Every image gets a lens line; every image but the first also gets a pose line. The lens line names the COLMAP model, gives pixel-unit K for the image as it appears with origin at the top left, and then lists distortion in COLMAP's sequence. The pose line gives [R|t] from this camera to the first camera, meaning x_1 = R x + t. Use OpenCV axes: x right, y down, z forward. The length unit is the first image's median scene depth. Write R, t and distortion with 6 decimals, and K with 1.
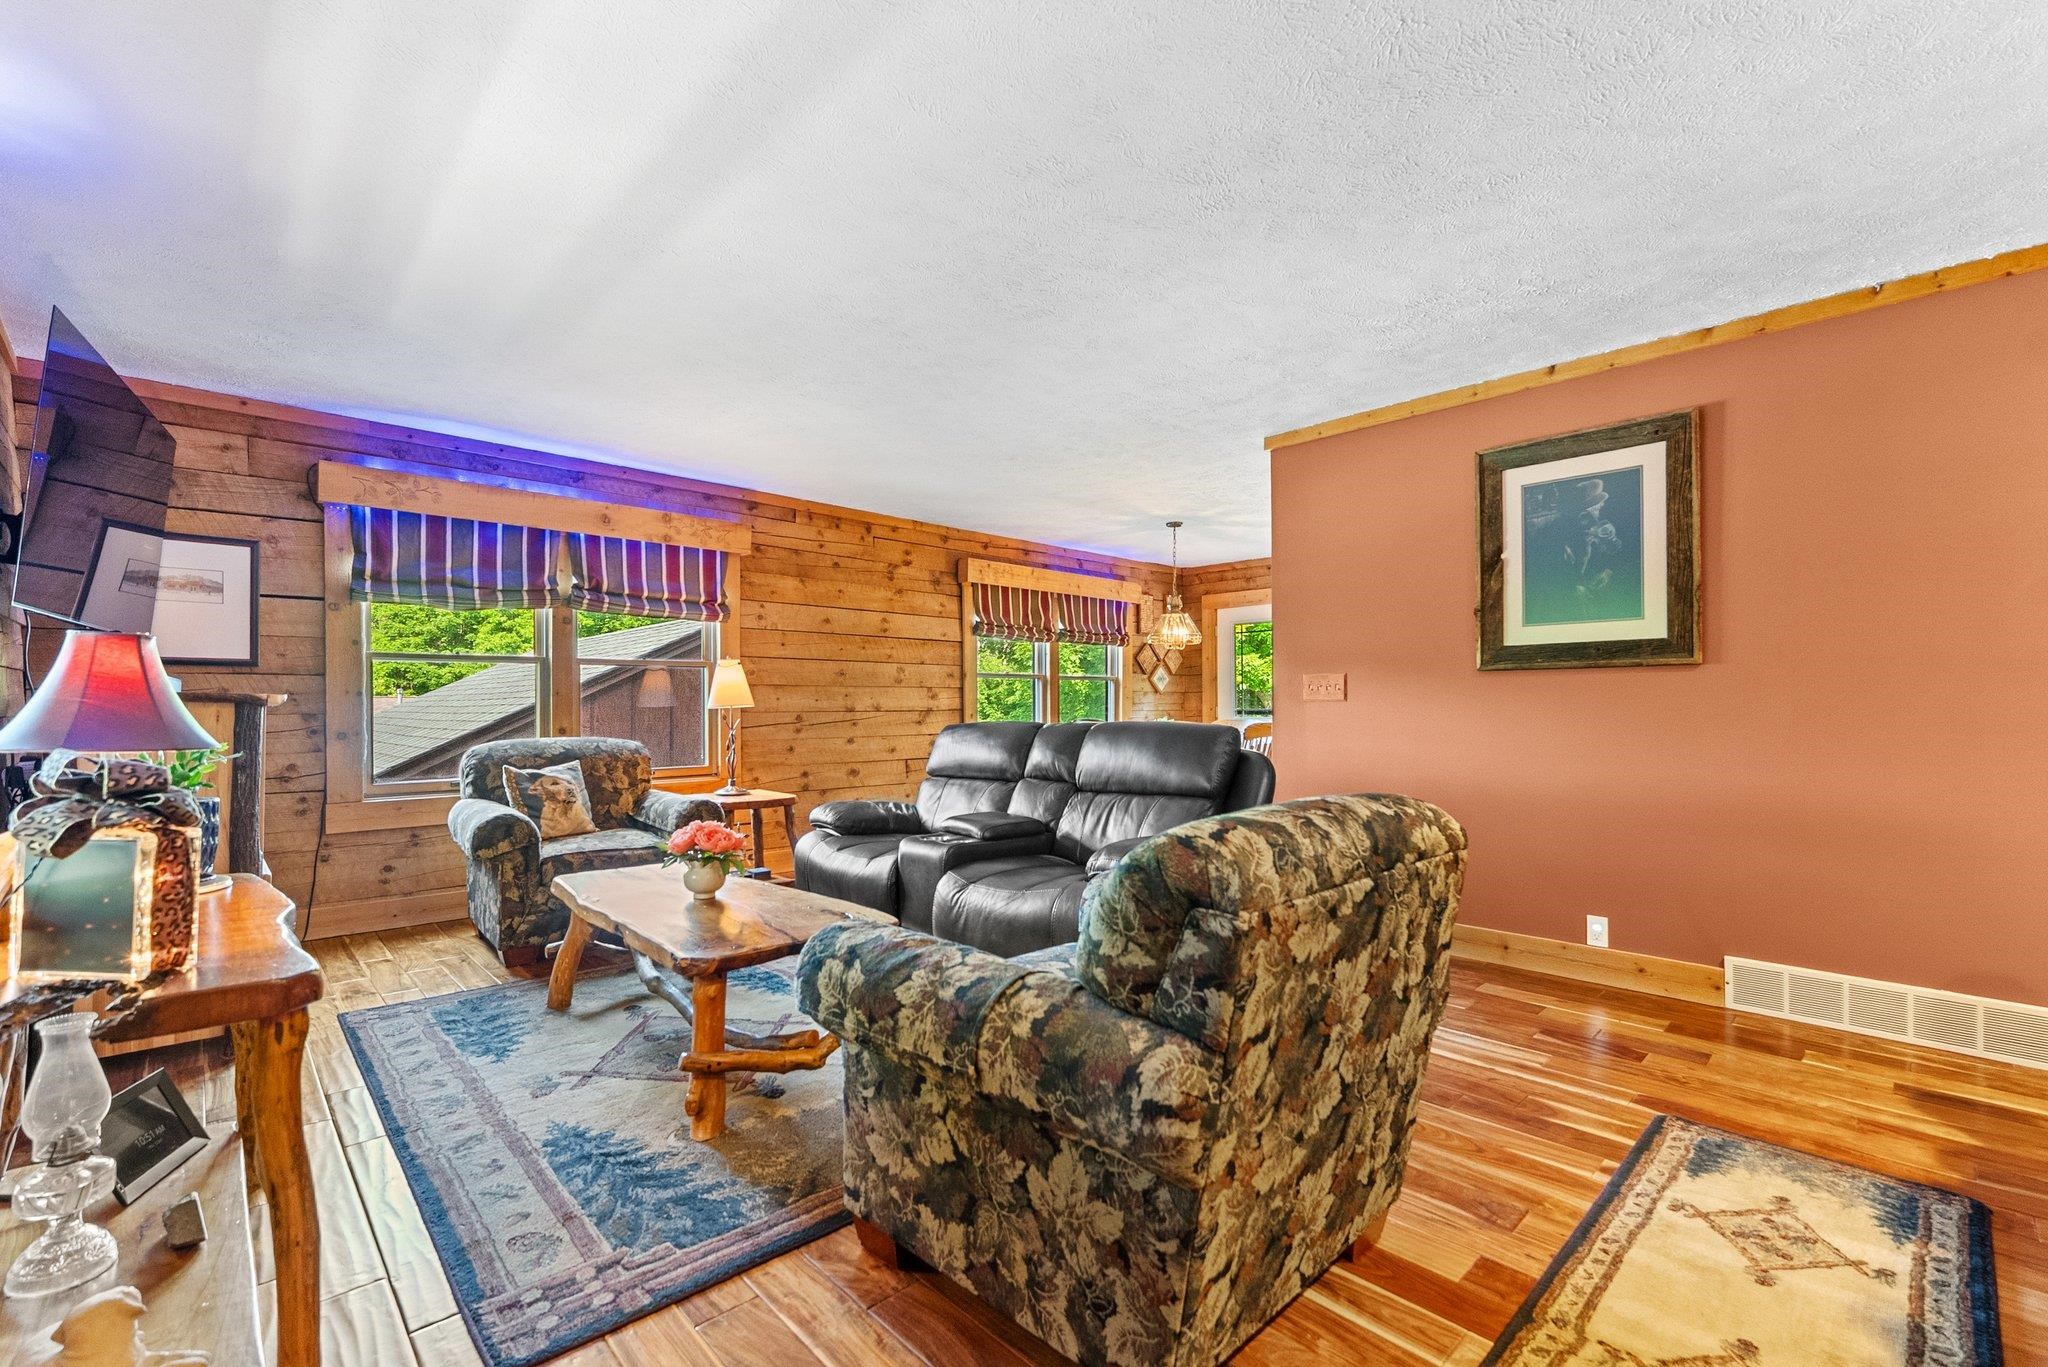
lens RADIAL K [[885.6, 0, 1017.1], [0, 885.6, 698.0], [0, 0, 1]] dist [-0.003217, -0.000691]
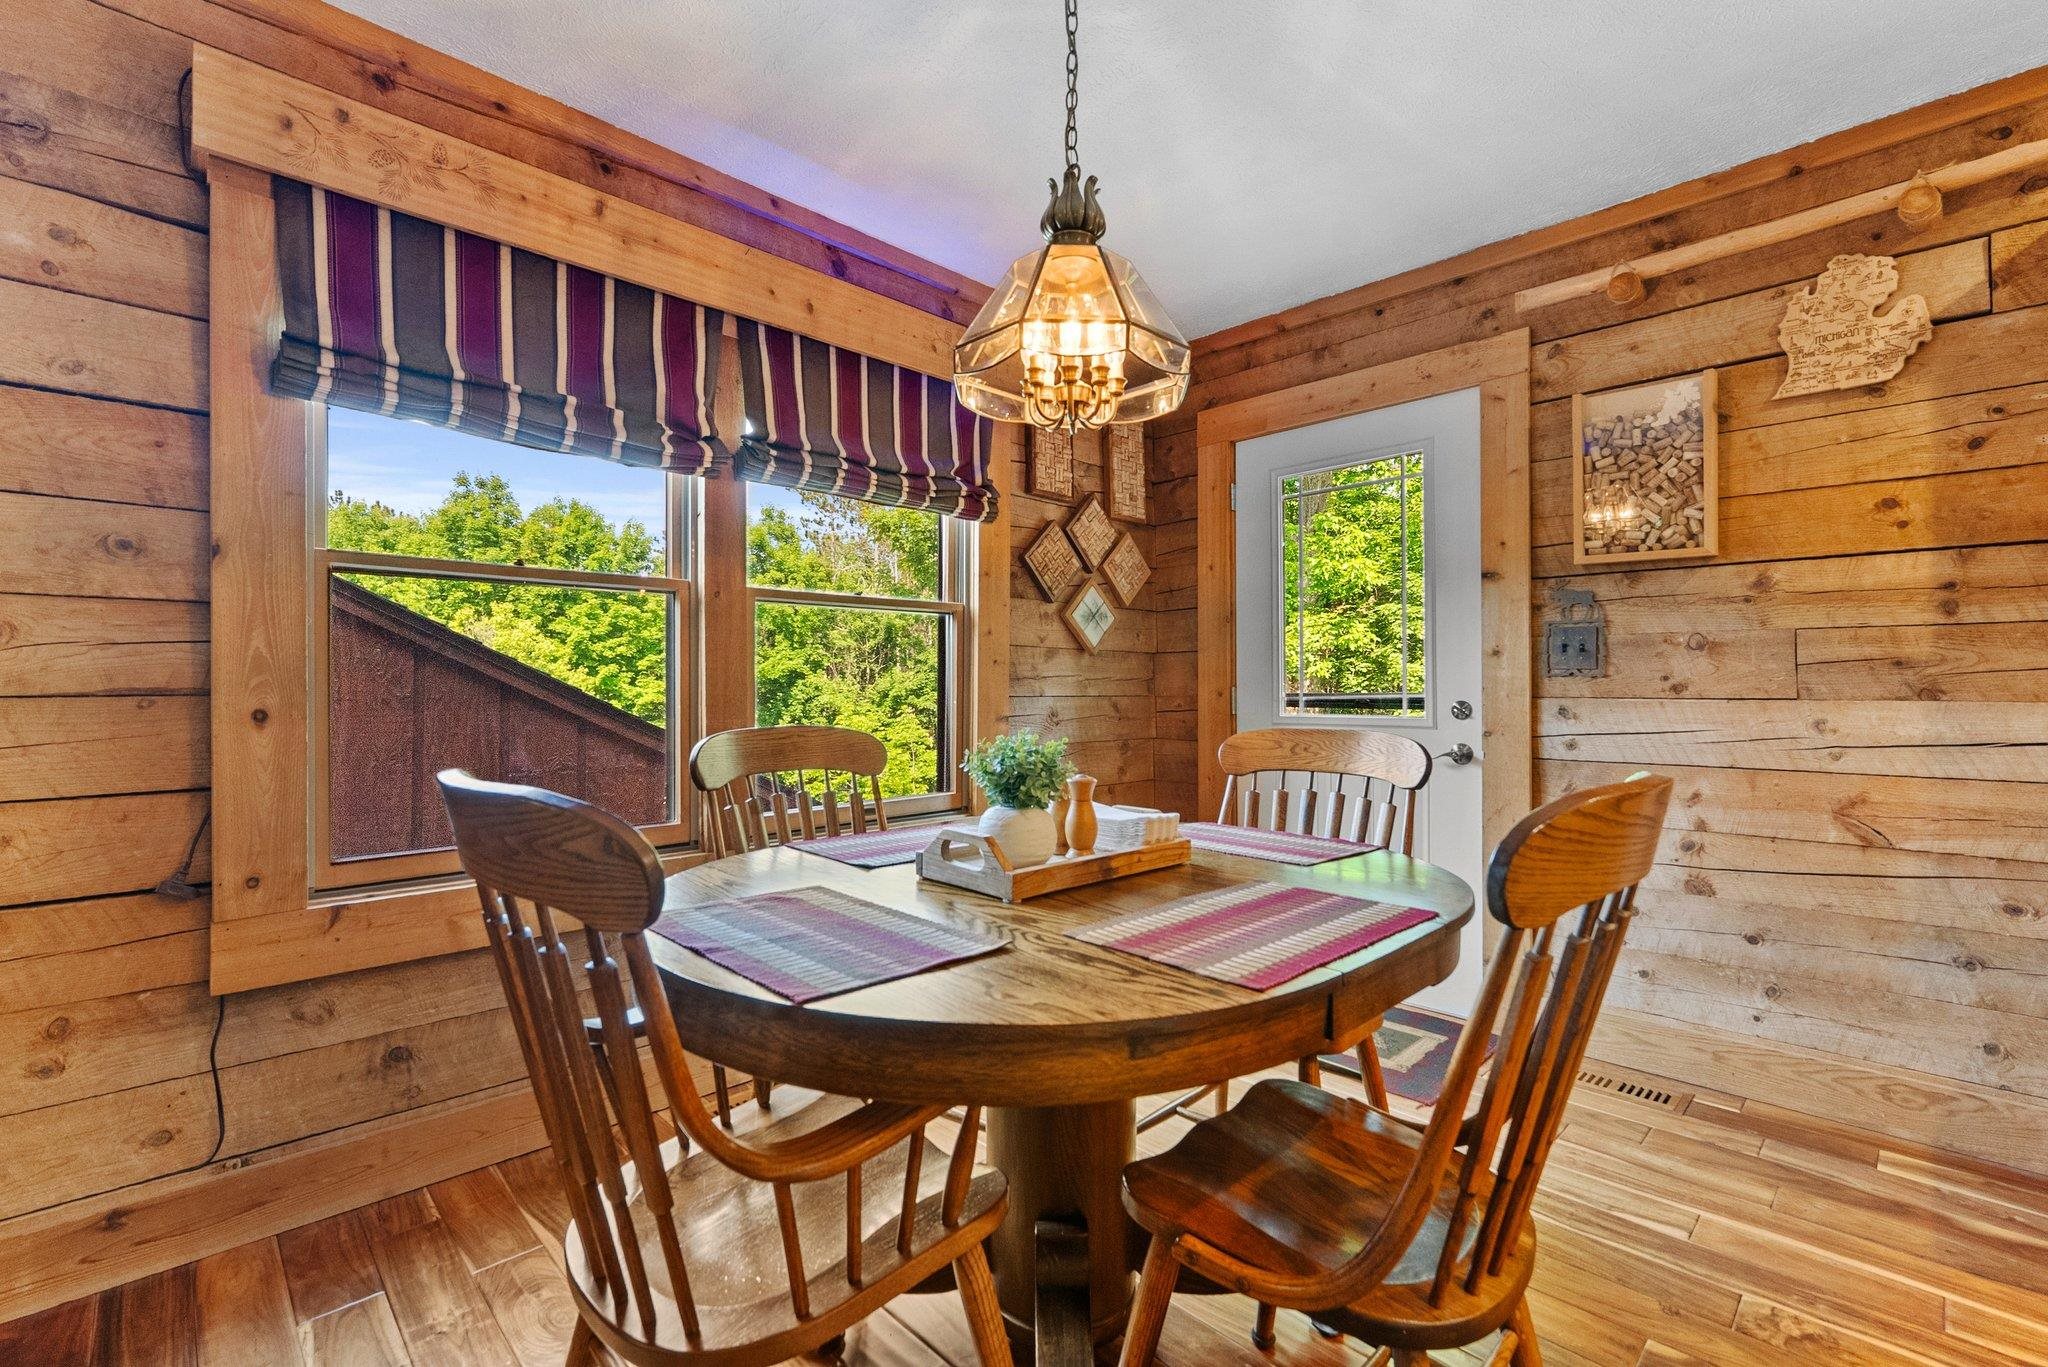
lens RADIAL K [[885.6, 0, 1040.8], [0, 885.6, 688.5], [0, 0, 1]] dist [-0.003217, -0.000691]
pose [[0.999676, 0.004196, 0.025116, 0.261134], [-0.004384, 0.999963, 0.007425, 0.015357], [-0.025084, -0.007533, 0.999657, 1.223967]]
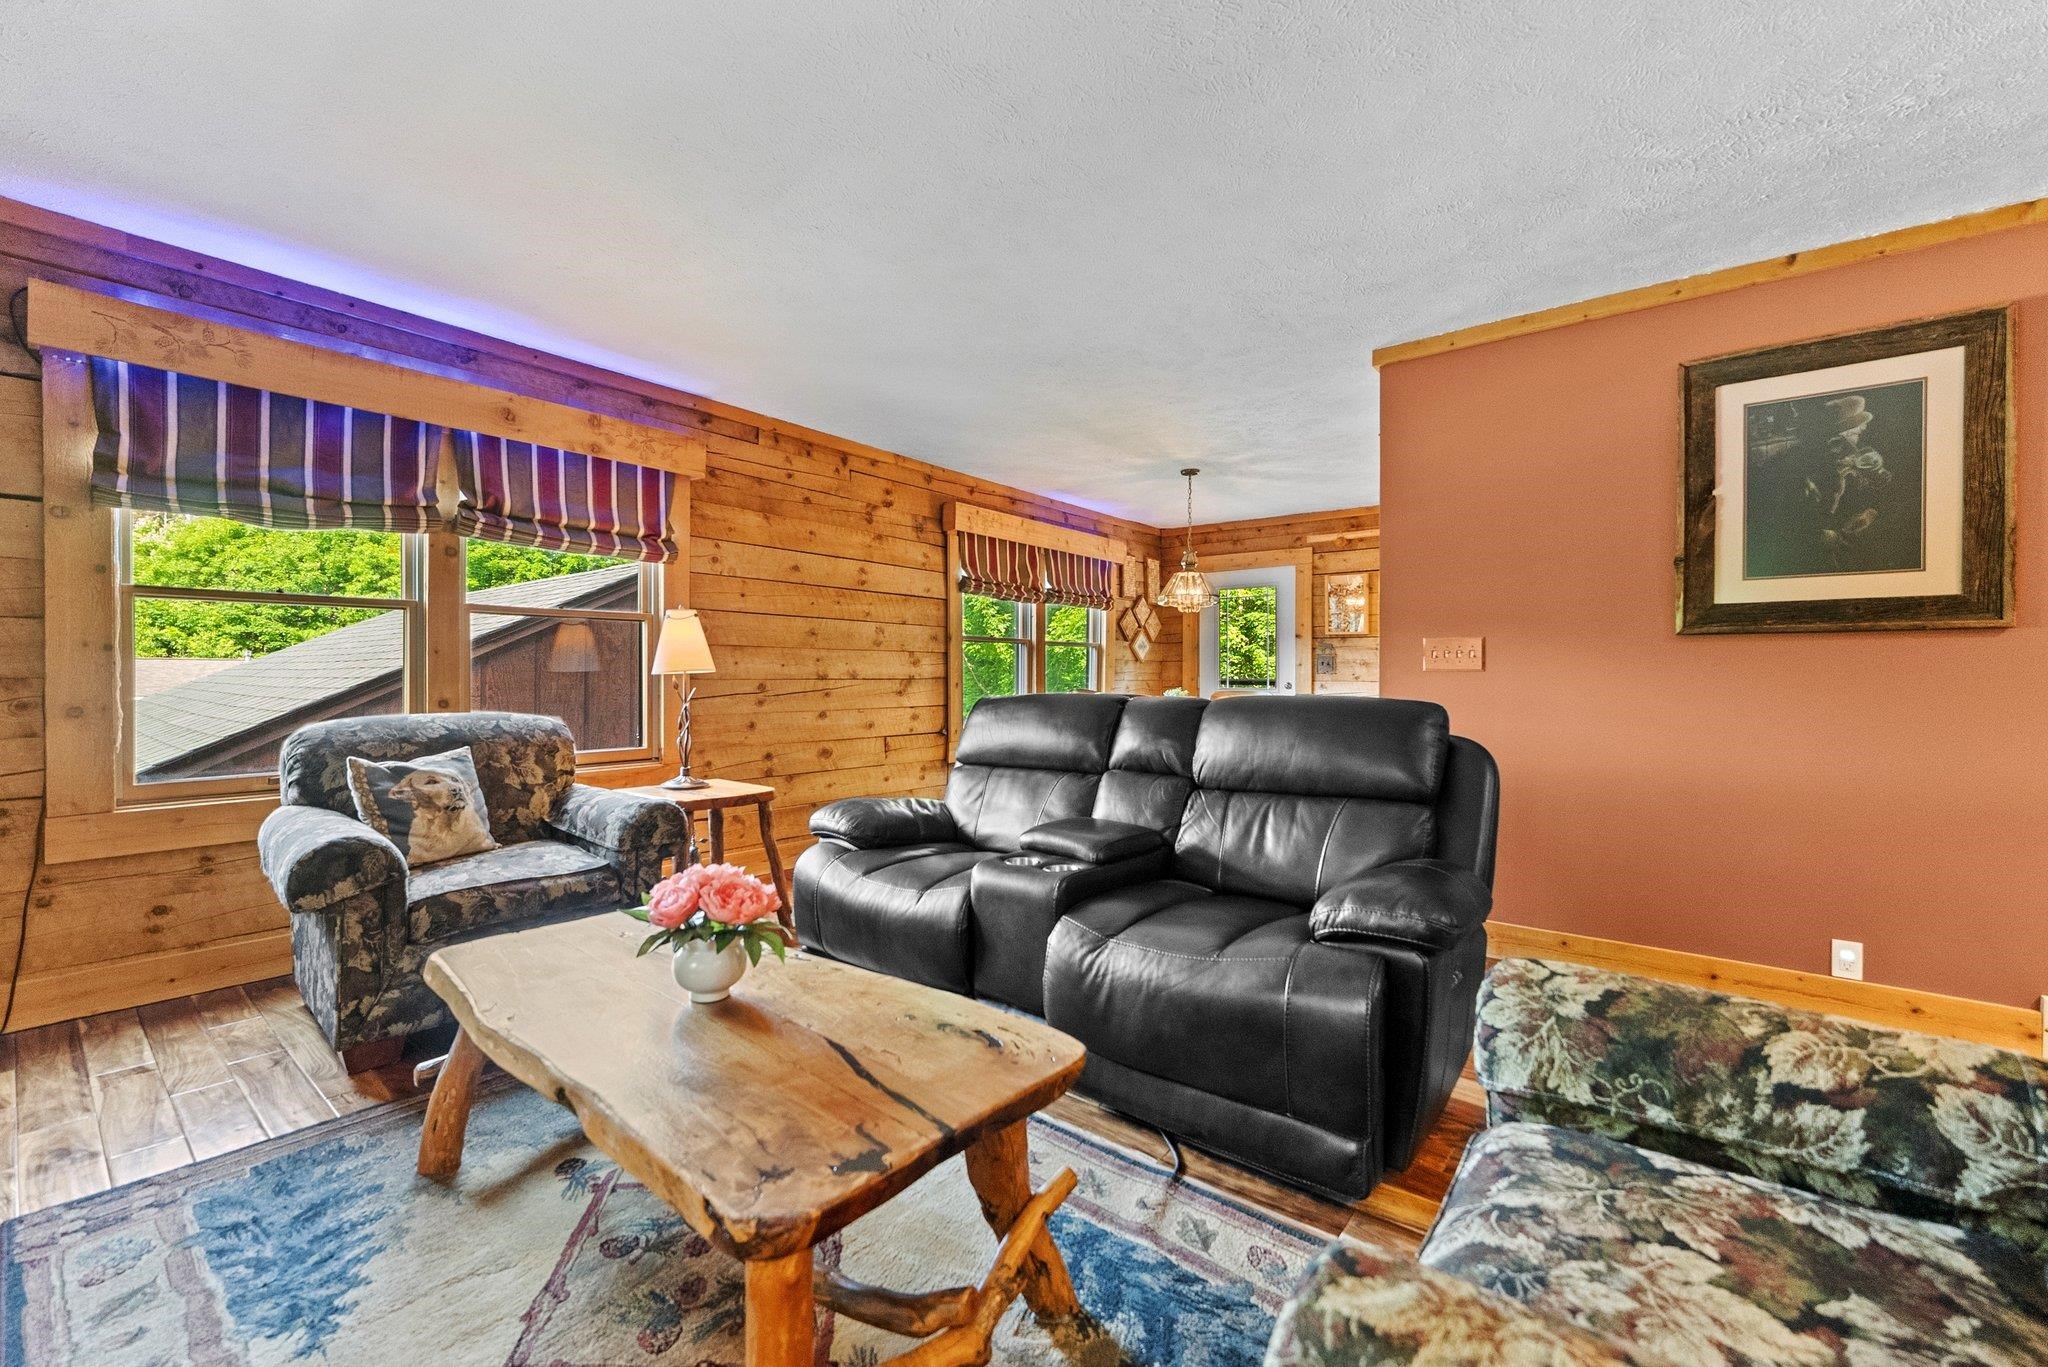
lens RADIAL K [[834.8, 0, 1030.1], [0, 834.8, 674.6], [0, 0, 1]] dist [-0.006824, 0.001912]
pose [[0.989982, 0.007595, 0.140986, -0.155525], [-0.008764, 0.999932, 0.007668, 0.004547], [-0.140918, -0.008827, 0.989982, 0.297329]]
